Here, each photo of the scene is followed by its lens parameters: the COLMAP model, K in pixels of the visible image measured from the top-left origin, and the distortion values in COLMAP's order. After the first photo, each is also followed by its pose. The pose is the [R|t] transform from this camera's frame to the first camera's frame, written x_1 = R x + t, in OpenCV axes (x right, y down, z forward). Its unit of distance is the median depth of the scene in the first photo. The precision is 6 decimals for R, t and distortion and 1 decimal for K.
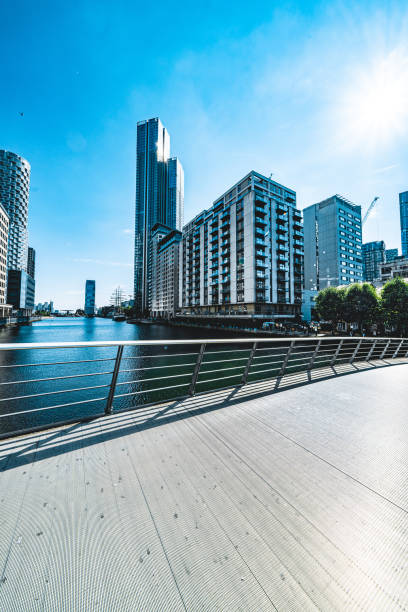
lens RADIAL K [[255.7, 0, 204.1], [0, 255.7, 305.7], [0, 0, 1]] dist [-0.002221, 0.000084]
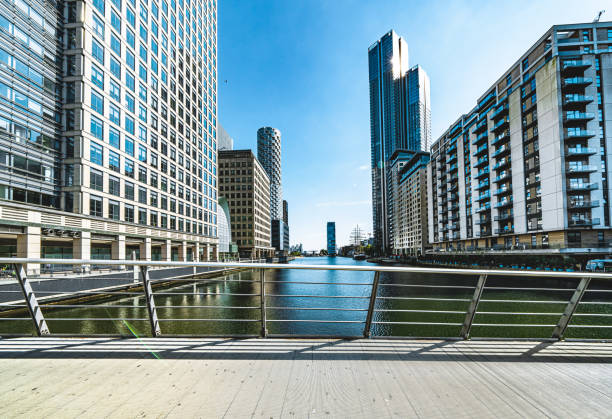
lens RADIAL K [[252.1, 0, 306.5], [0, 252.1, 210.0], [0, 0, 1]] dist [-0.003636, -0.001017]
pose [[0.760358, -0.038239, -0.648378, 0.130353], [0.063926, 0.997824, 0.016119, -0.135044], [0.646351, -0.053704, 0.761148, 0.100456]]
